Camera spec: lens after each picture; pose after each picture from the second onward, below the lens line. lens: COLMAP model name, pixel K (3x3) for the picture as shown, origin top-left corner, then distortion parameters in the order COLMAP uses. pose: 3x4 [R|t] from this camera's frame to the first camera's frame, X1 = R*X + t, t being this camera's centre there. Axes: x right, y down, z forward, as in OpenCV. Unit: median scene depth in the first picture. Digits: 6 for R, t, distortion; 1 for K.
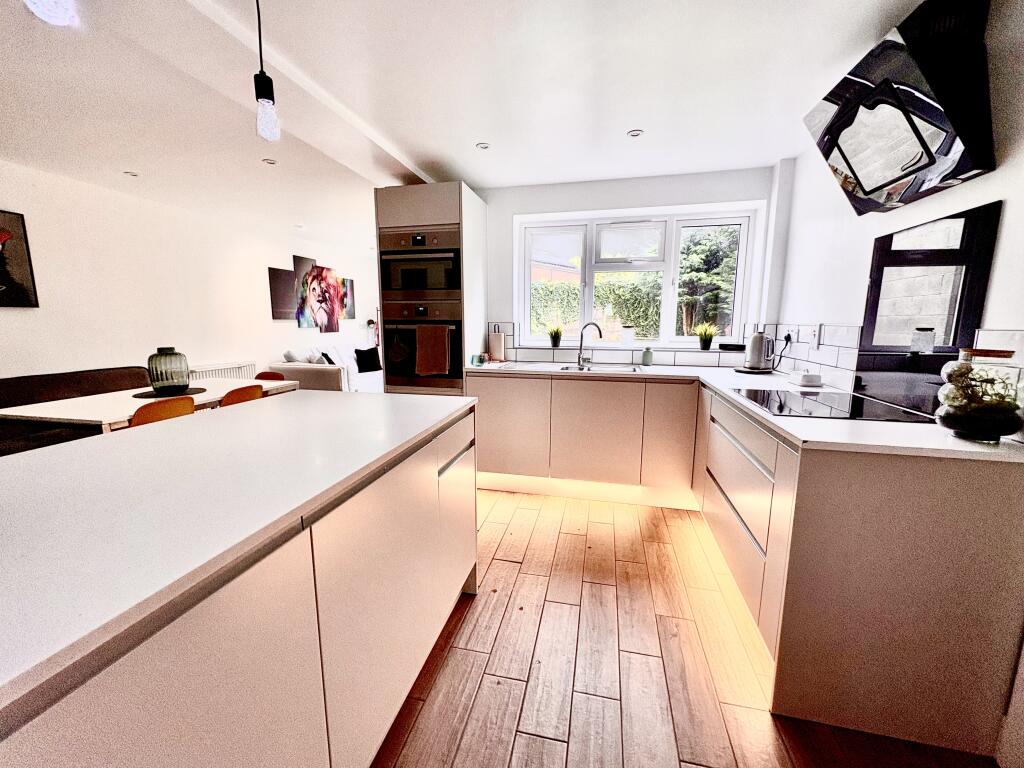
lens RADIAL K [[409.2, 0, 515.1], [0, 409.2, 383.0], [0, 0, 1]] dist [0.003141, 0.000237]
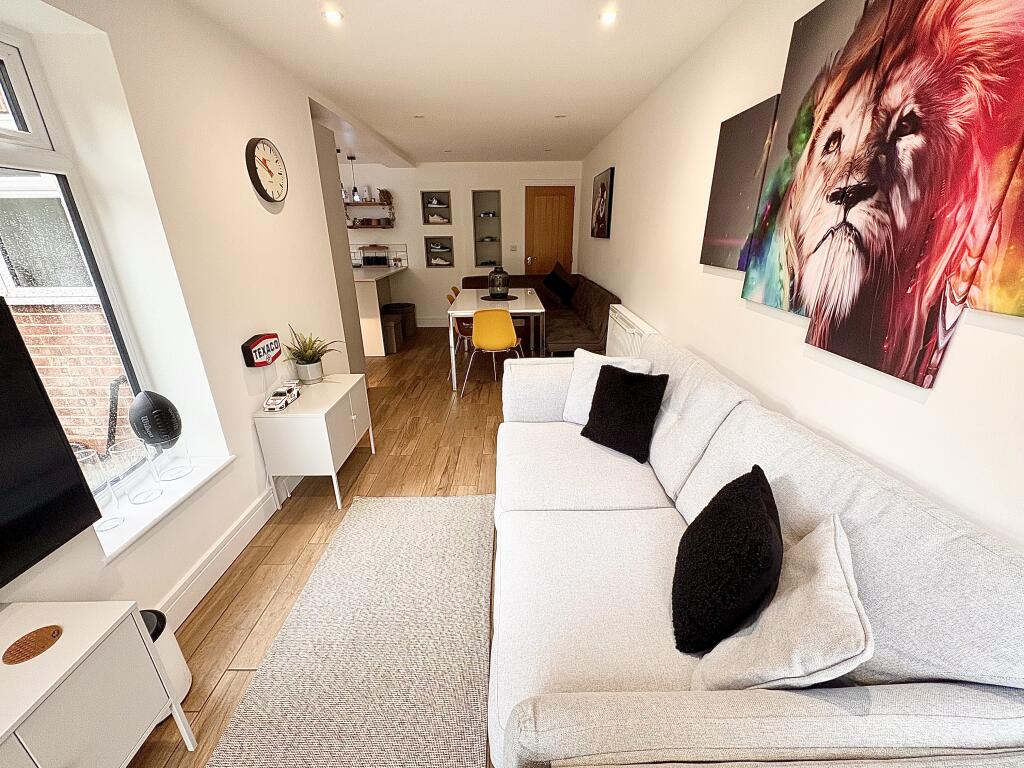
lens RADIAL K [[409.2, 0, 514.9], [0, 409.2, 385.6], [0, 0, 1]] dist [0.003141, 0.000237]
pose [[-0.969805, 0.080317, -0.230278, -0.264576], [-0.044769, 0.869542, 0.491825, -0.213509], [0.239738, 0.487284, -0.839691, 1.196137]]
